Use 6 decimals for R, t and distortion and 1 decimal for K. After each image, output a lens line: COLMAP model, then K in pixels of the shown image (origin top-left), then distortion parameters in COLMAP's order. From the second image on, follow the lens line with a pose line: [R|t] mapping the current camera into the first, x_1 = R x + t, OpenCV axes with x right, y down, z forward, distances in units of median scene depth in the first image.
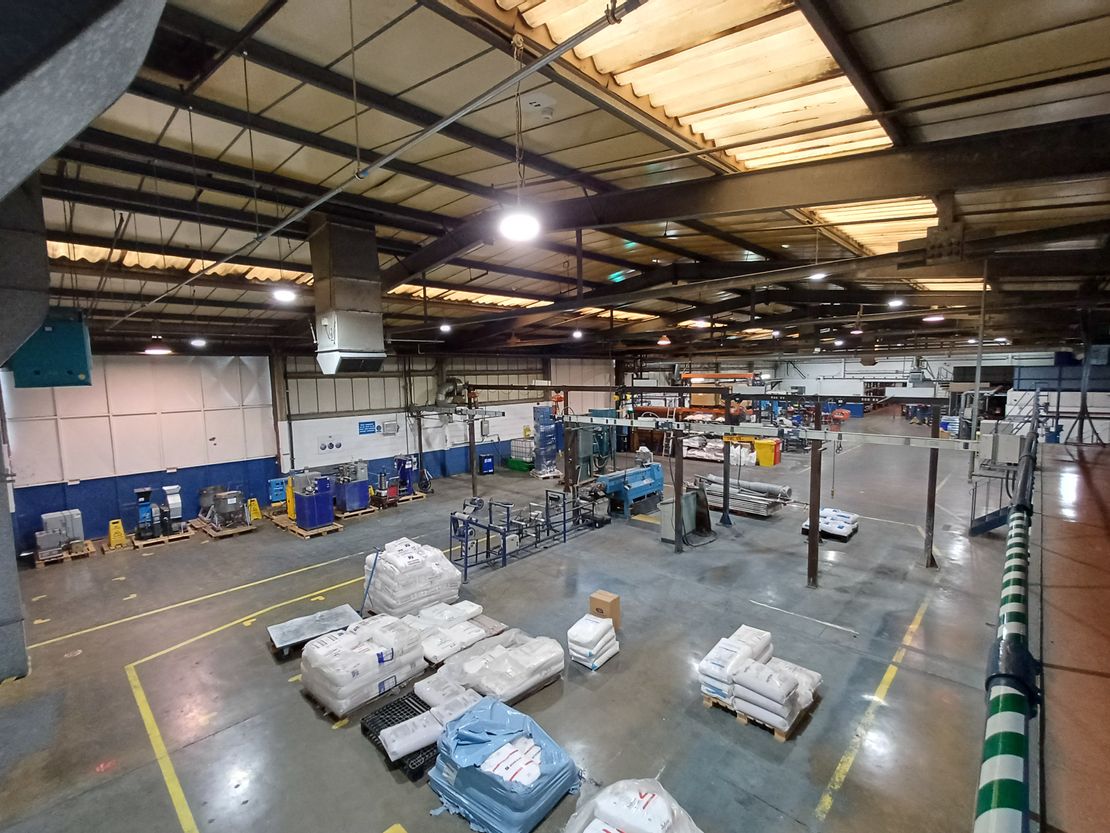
lens RADIAL K [[503.6, 0, 550.4], [0, 503.6, 417.3], [0, 0, 1]] dist [0.003348, 0.001166]
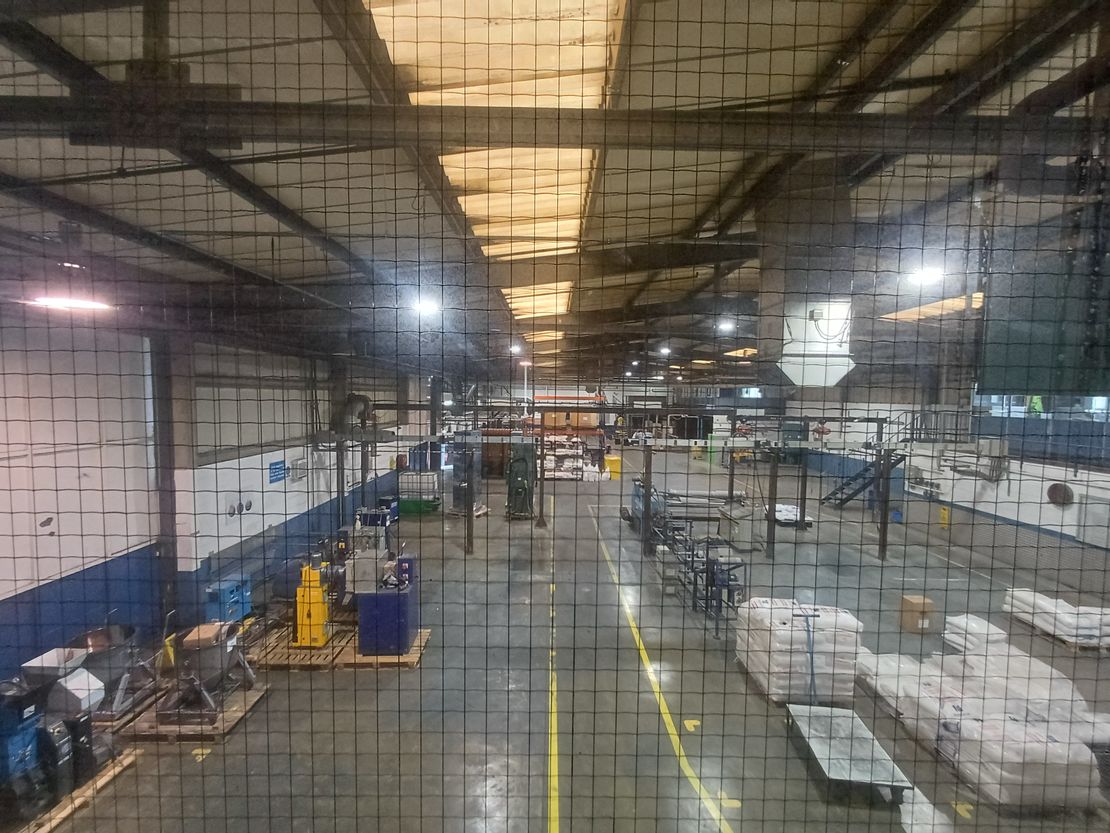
lens RADIAL K [[503.6, 0, 550.4], [0, 503.6, 417.3], [0, 0, 1]] dist [0.003348, 0.001166]
pose [[0.718803, -0.002243, 0.695210, -0.578400], [0.037302, 0.998679, -0.035347, -0.011225], [-0.694212, 0.051340, 0.717937, 0.354683]]
